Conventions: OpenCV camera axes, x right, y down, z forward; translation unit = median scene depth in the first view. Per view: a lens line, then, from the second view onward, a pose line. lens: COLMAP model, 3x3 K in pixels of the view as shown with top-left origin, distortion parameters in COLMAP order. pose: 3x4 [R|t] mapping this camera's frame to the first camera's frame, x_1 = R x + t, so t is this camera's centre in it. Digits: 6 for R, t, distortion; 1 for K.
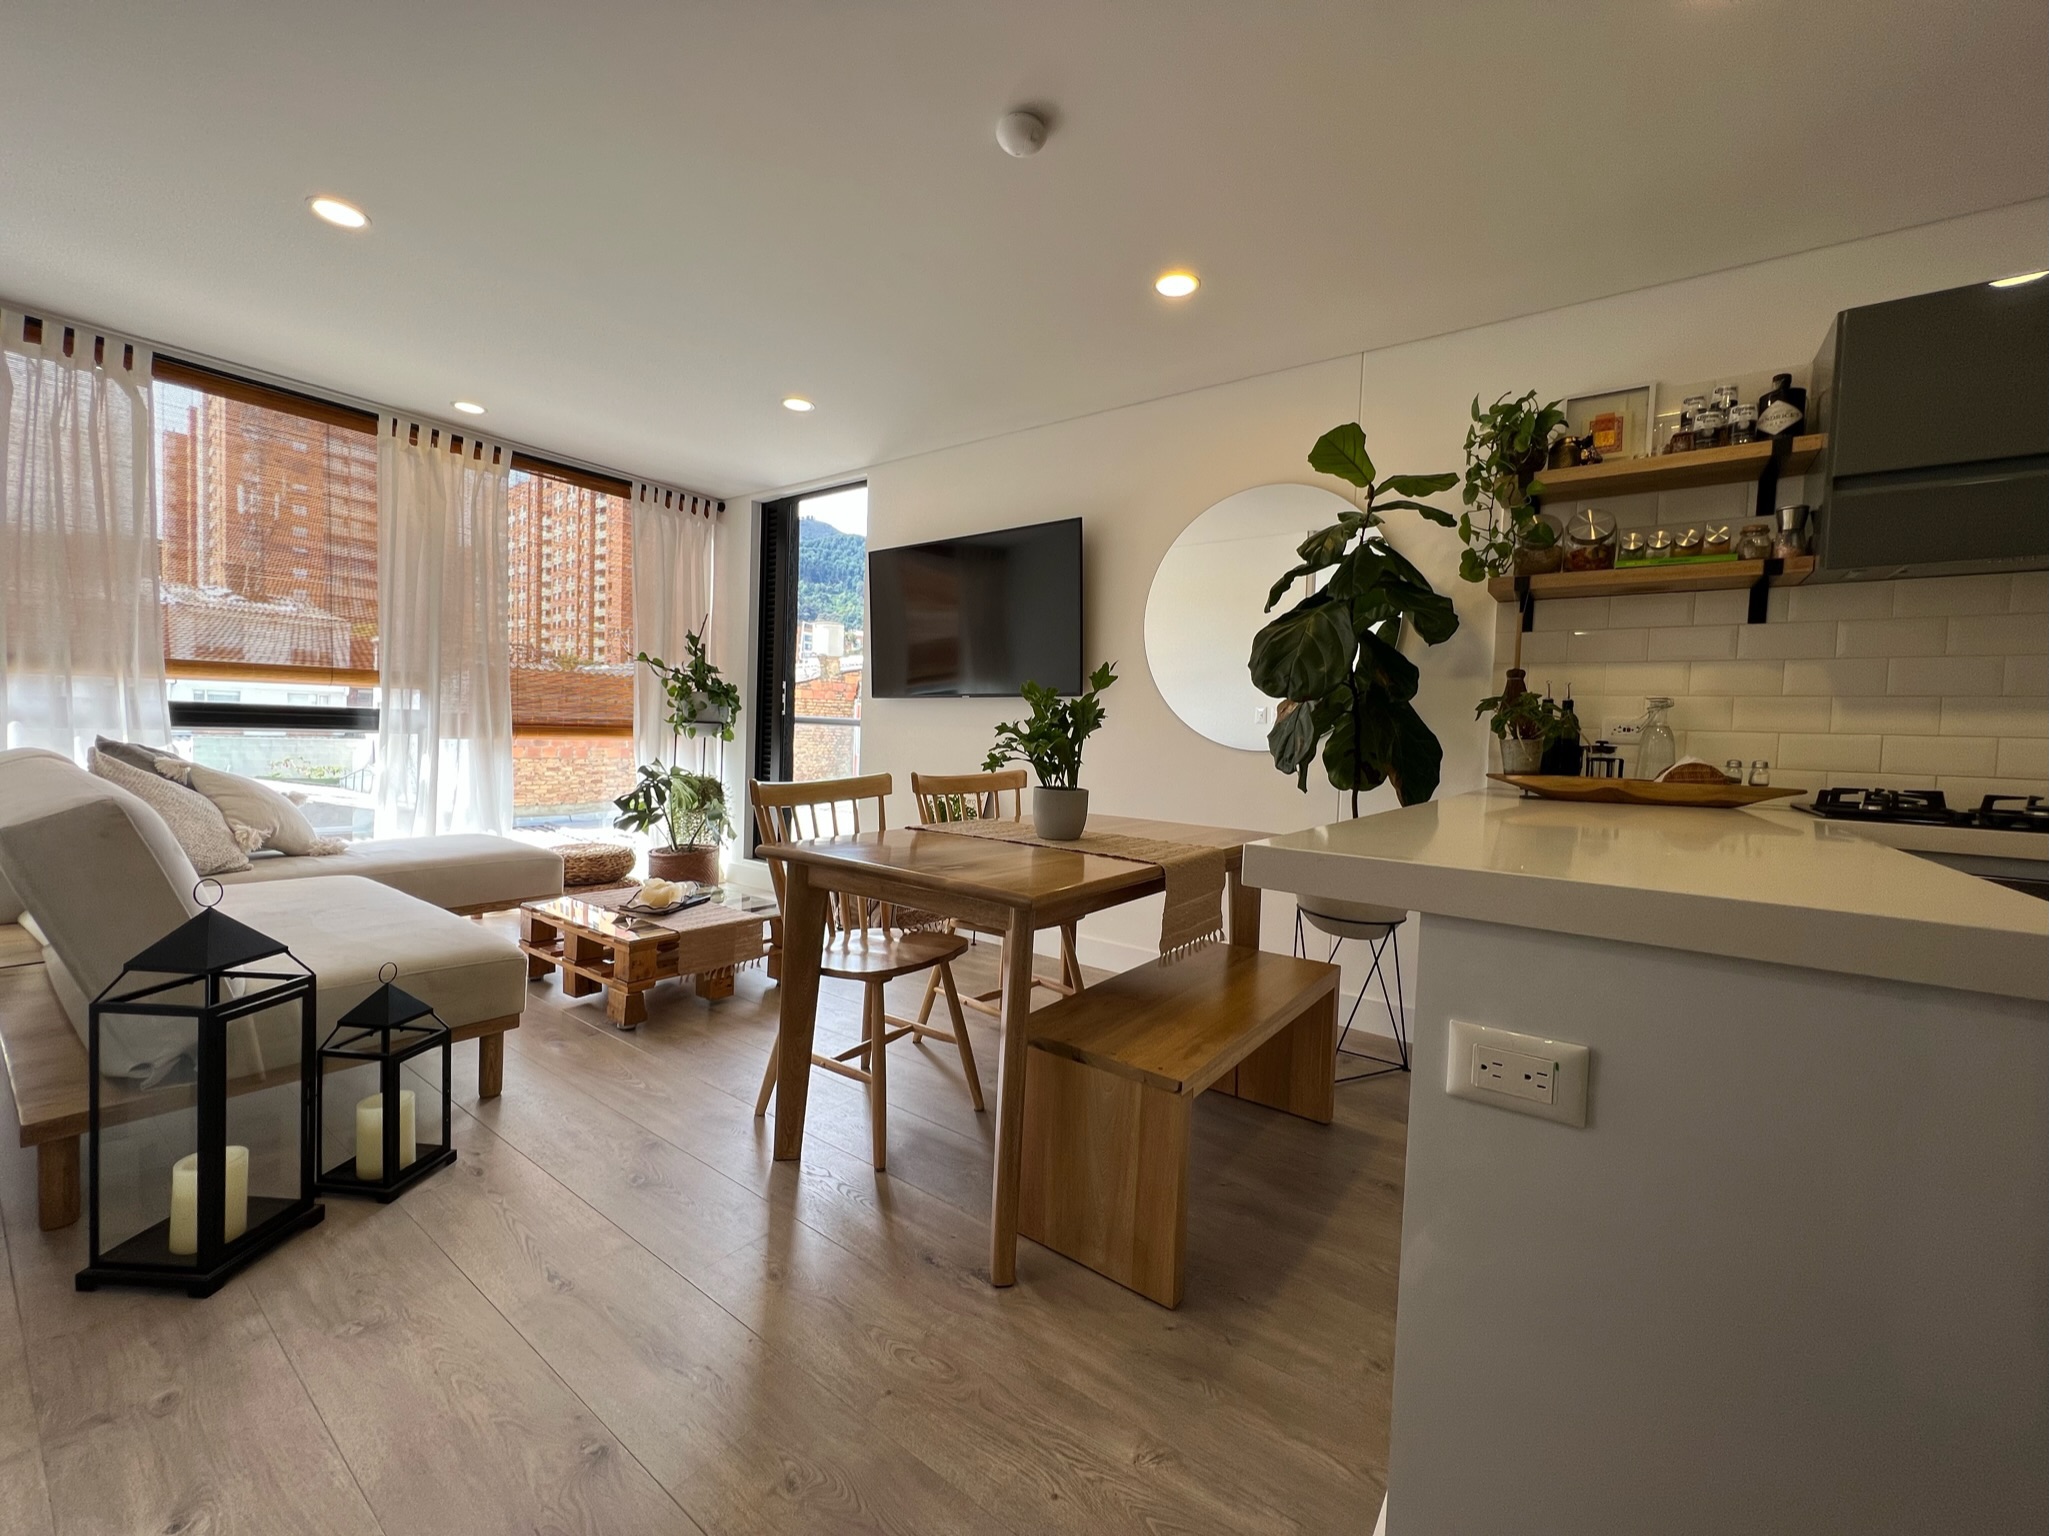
lens RADIAL K [[818.8, 0, 1028.4], [0, 818.8, 769.9], [0, 0, 1]] dist [-0.003696, 0.000241]
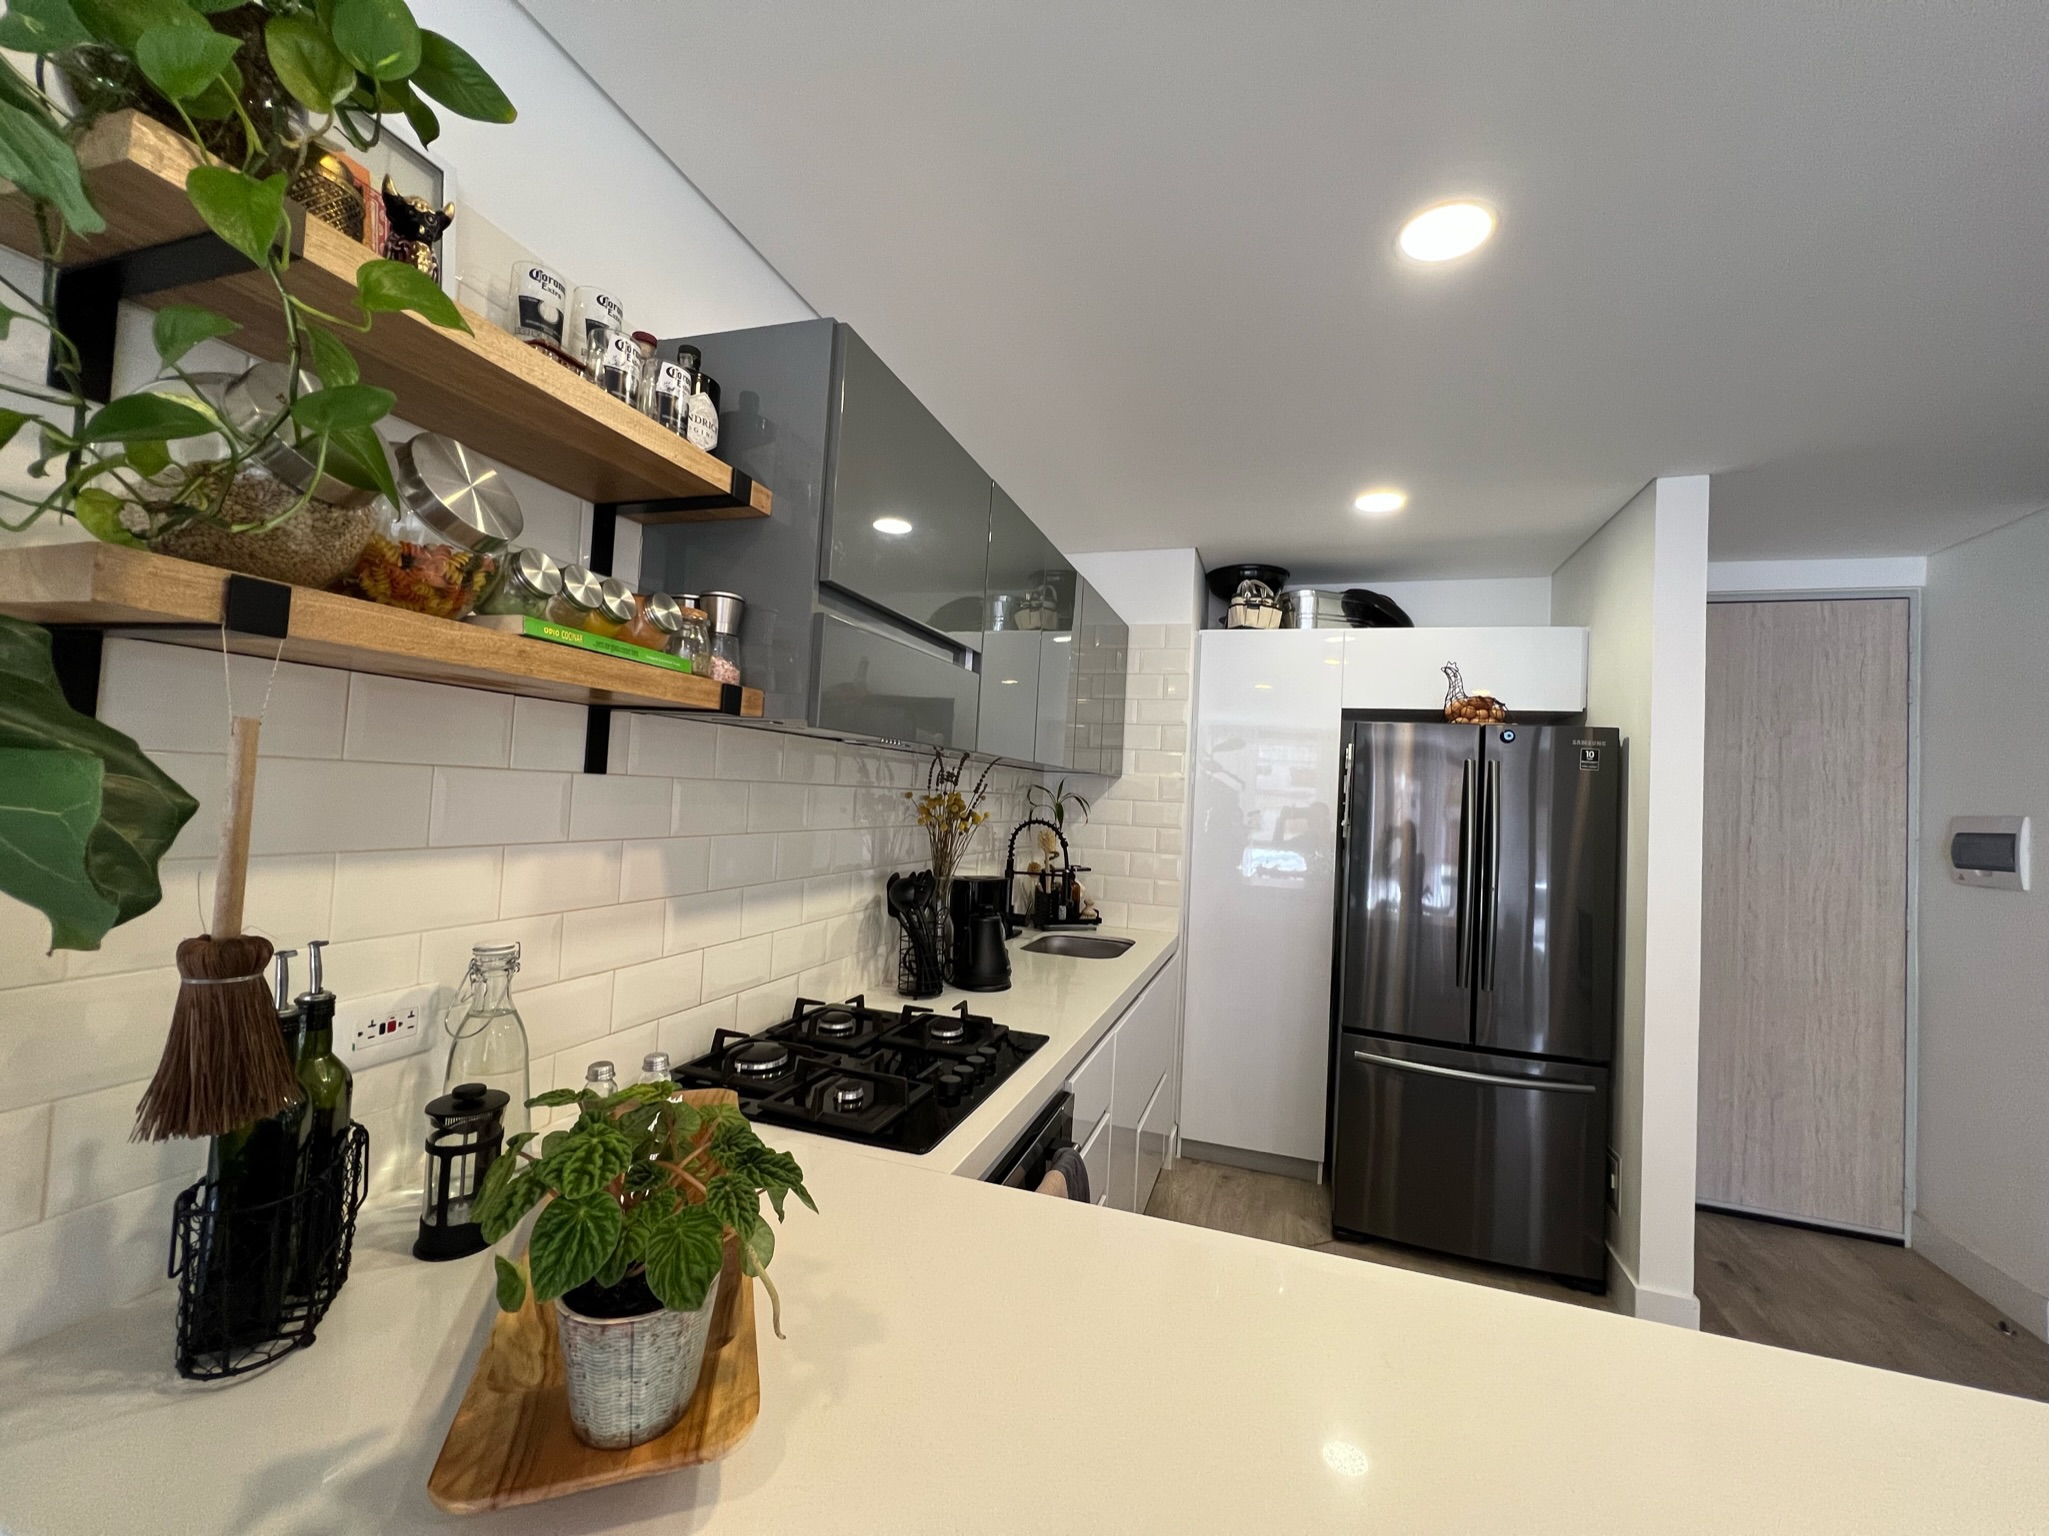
lens RADIAL K [[818.8, 0, 1021.6], [0, 818.8, 771.3], [0, 0, 1]] dist [-0.003696, 0.000241]
pose [[-0.285312, -0.019476, 0.958237, 0.282775], [-0.017299, 0.999735, 0.015169, -0.182861], [-0.958279, -0.012249, -0.285573, 0.835471]]
